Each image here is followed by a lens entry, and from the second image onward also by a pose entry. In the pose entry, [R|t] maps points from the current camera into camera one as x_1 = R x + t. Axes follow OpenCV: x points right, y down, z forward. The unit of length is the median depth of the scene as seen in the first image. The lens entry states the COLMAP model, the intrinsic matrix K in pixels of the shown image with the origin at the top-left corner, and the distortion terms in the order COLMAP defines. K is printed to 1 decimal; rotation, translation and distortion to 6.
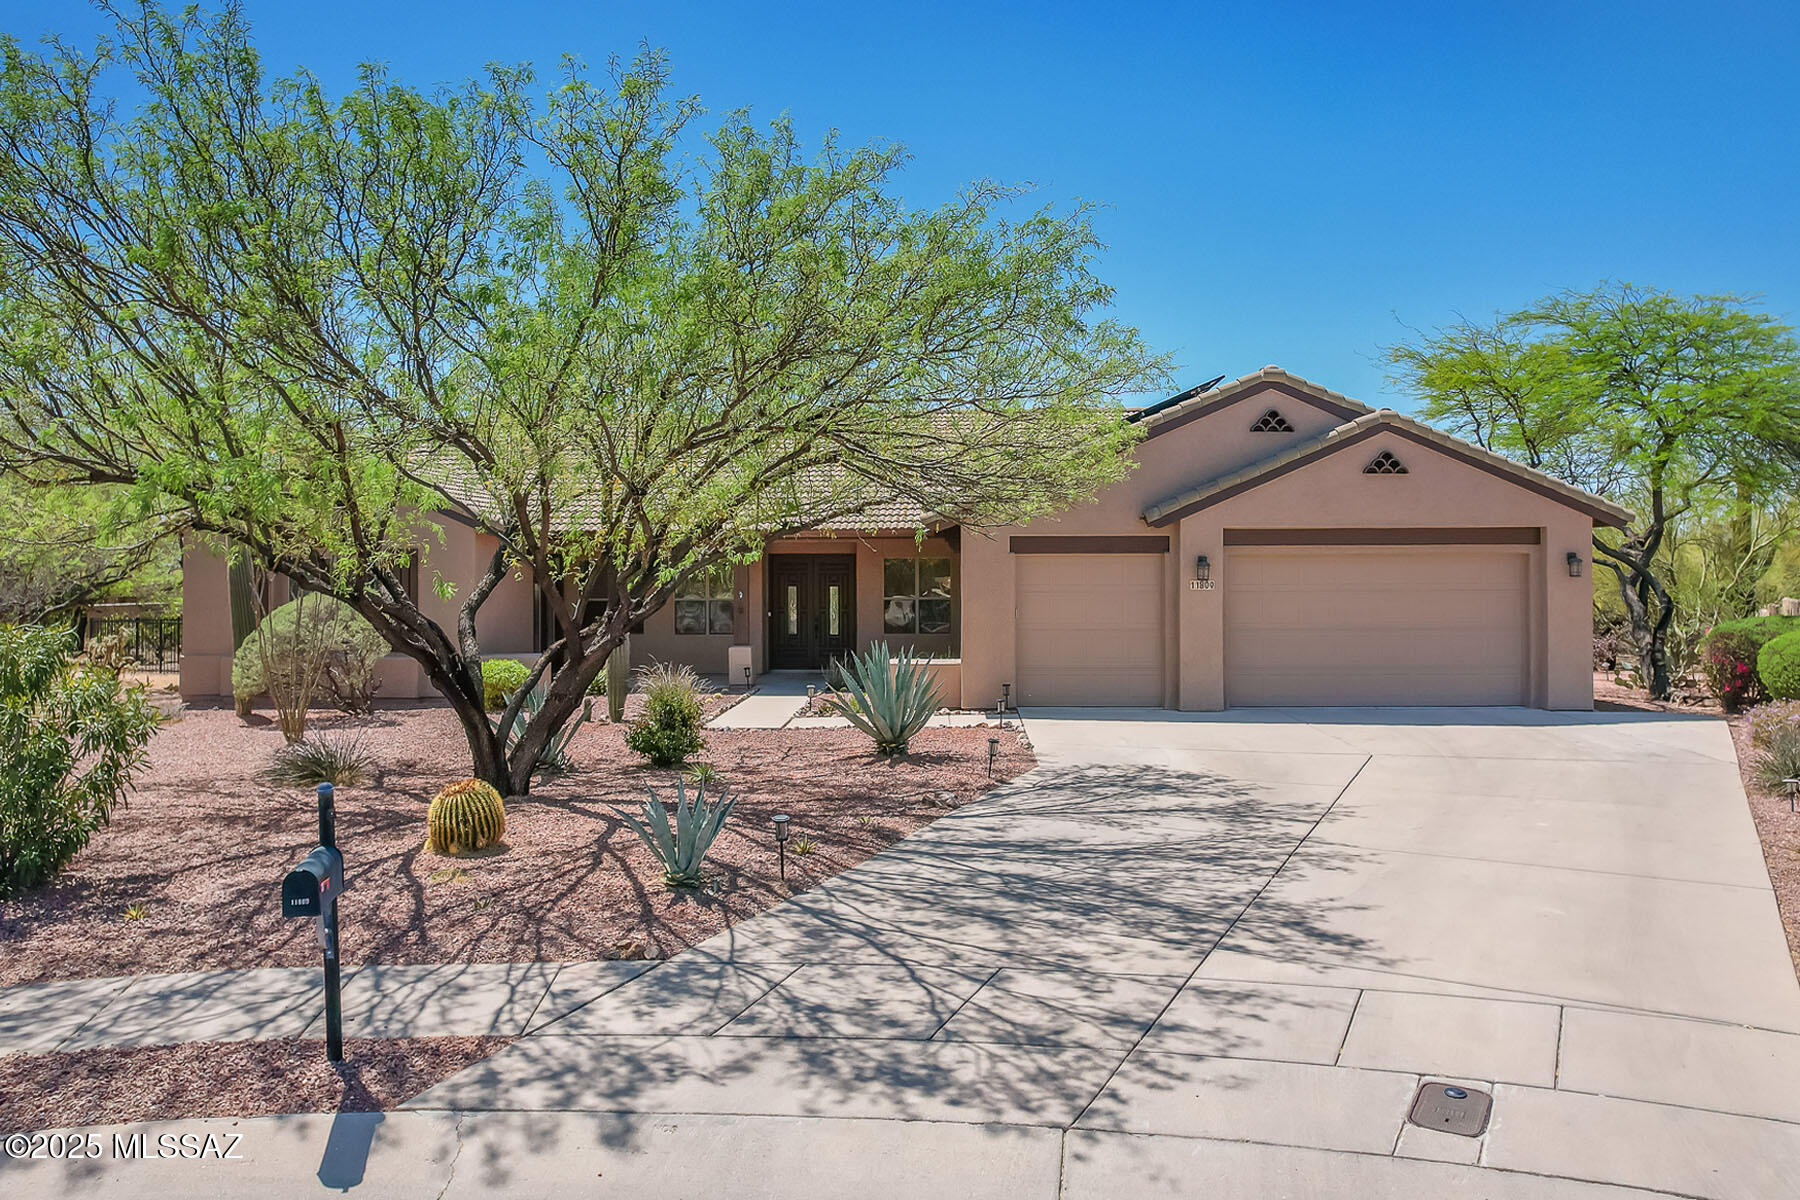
lens RADIAL K [[1178.1, 0, 900.2], [0, 1178.1, 610.2], [0, 0, 1]] dist [-0.071866, 0.052407]
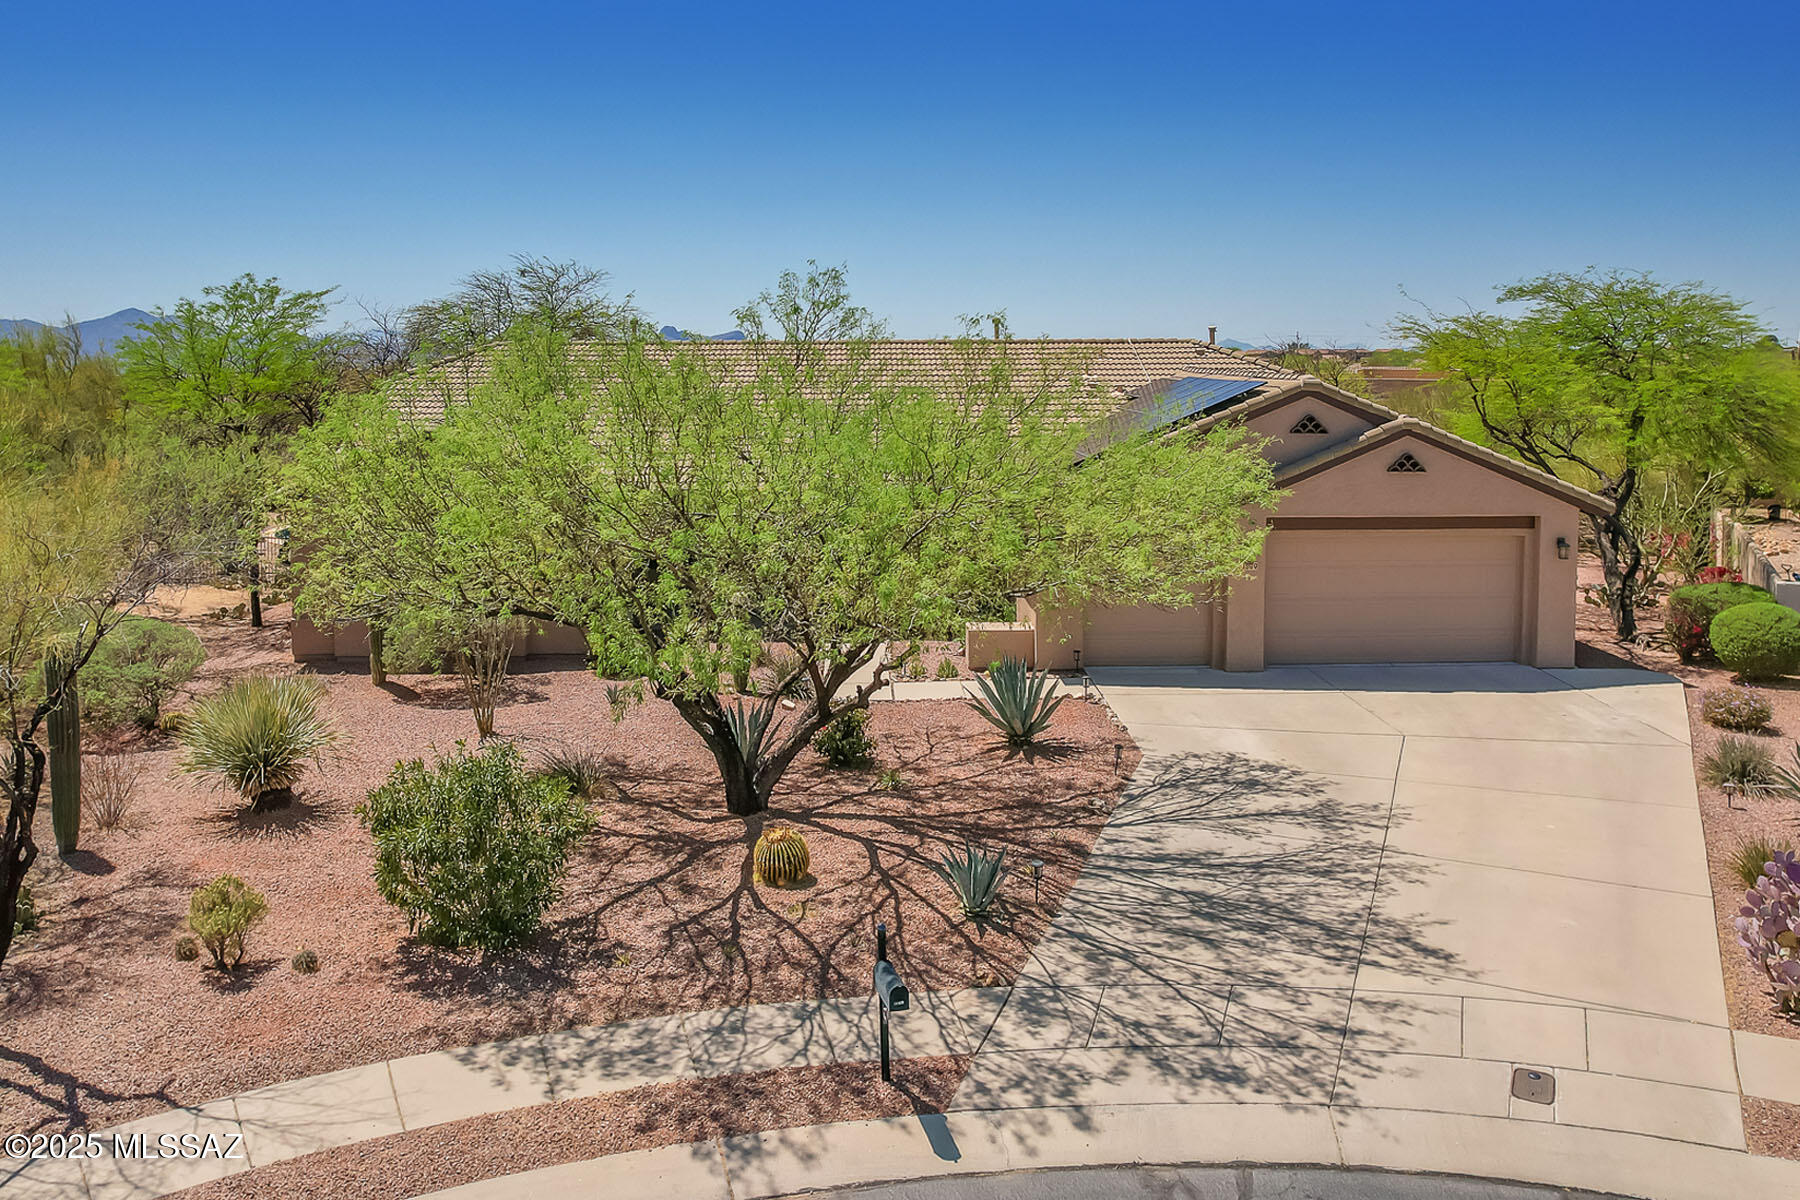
lens RADIAL K [[1178.1, 0, 914.5], [0, 1178.1, 588.8], [0, 0, 1]] dist [-0.071866, 0.052407]
pose [[0.999150, -0.020862, 0.035567, -0.363288], [0.017509, 0.995595, 0.092105, -0.355476], [-0.037332, -0.091404, 0.995114, -0.464950]]
